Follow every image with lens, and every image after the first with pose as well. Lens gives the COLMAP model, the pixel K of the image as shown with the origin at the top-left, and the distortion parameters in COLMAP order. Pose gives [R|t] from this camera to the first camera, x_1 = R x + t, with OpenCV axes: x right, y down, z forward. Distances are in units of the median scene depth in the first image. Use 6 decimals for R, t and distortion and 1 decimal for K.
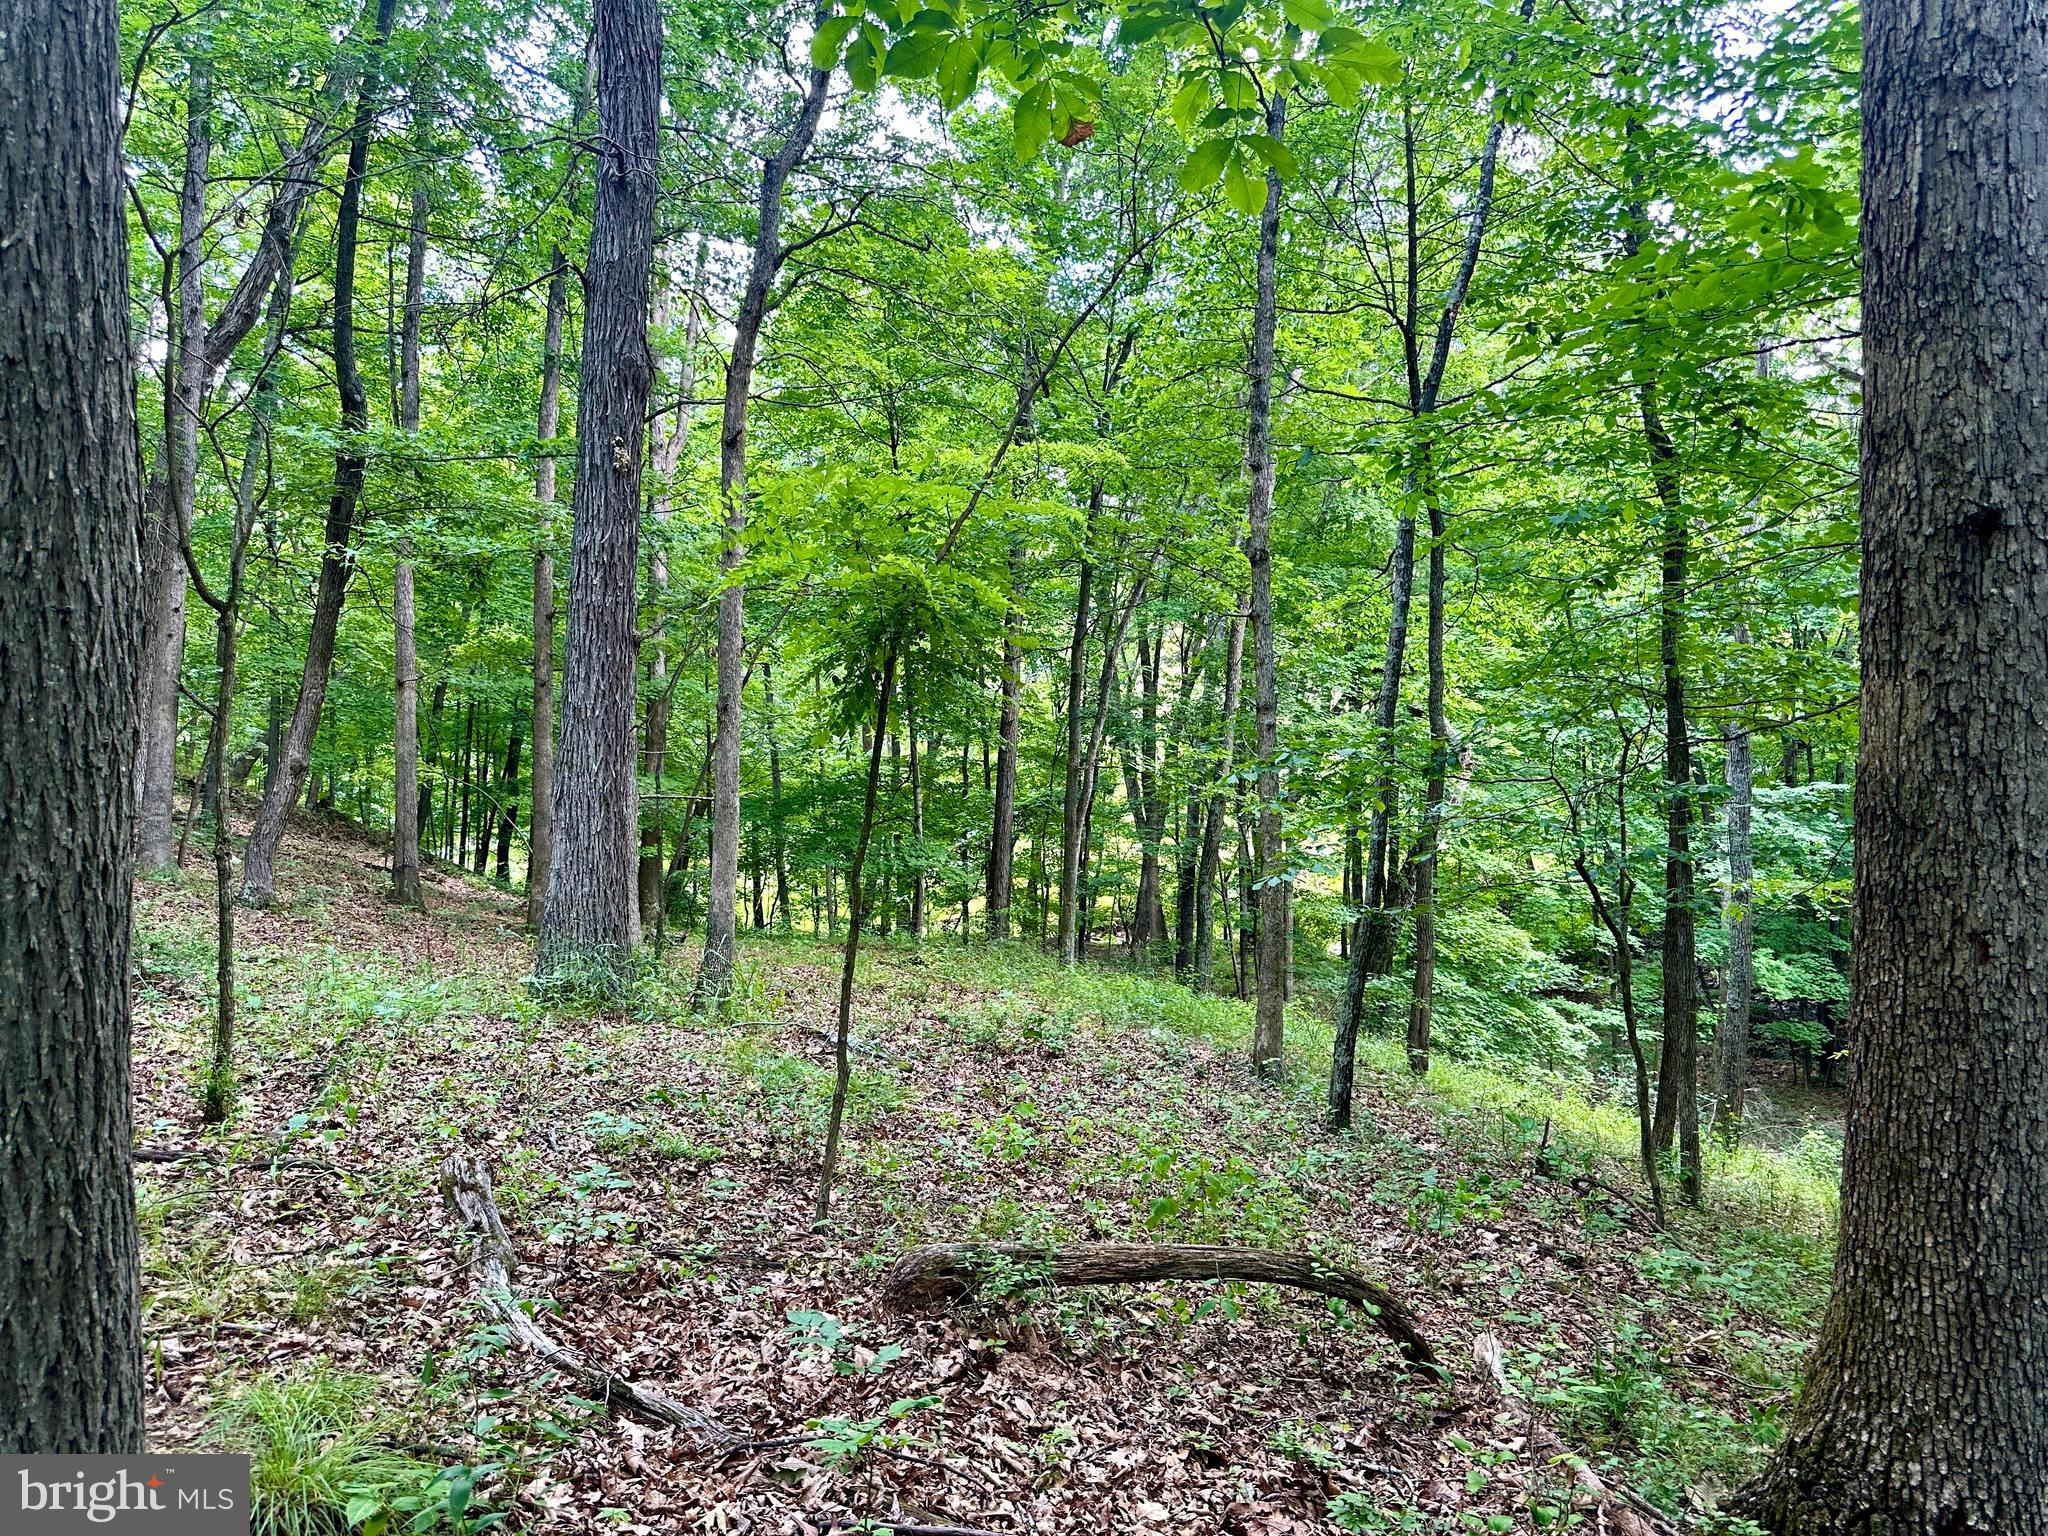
lens RADIAL K [[1432.9, 0, 1024.1], [0, 1432.9, 770.5], [0, 0, 1]] dist [0.006416, -0.000079]
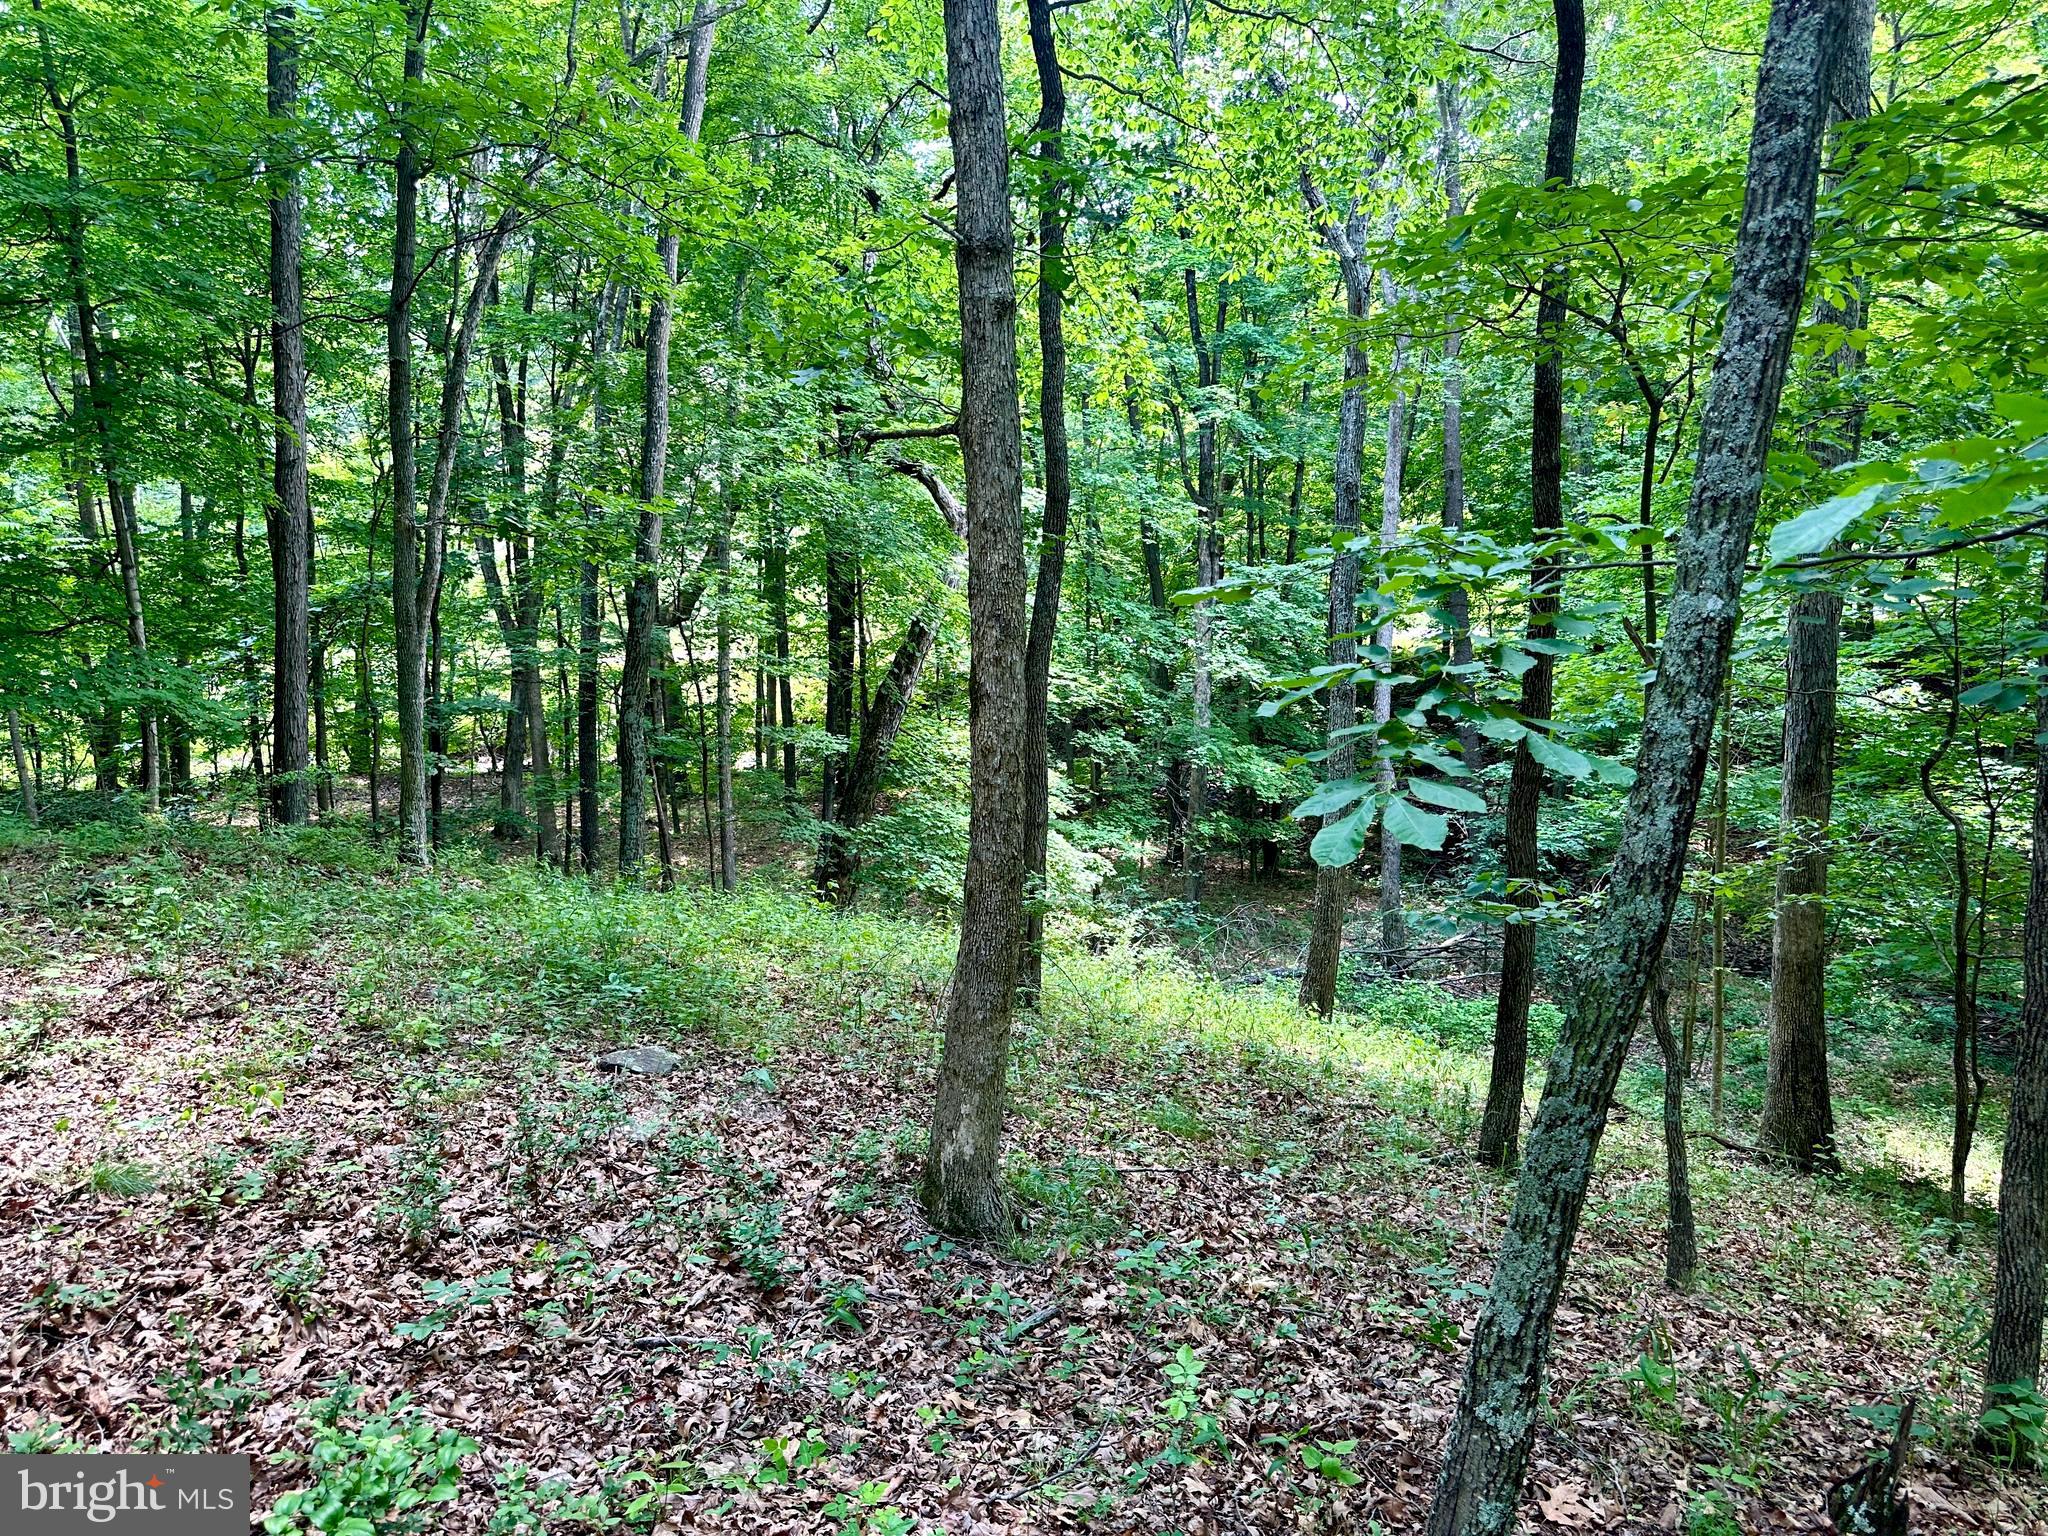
lens RADIAL K [[1432.9, 0, 1022.6], [0, 1432.9, 774.7], [0, 0, 1]] dist [0.006416, -0.000079]
pose [[0.910366, -0.062918, 0.408993, 0.013471], [0.004509, 0.989823, 0.142232, 0.009583], [-0.413779, -0.127639, 0.901385, 0.189936]]
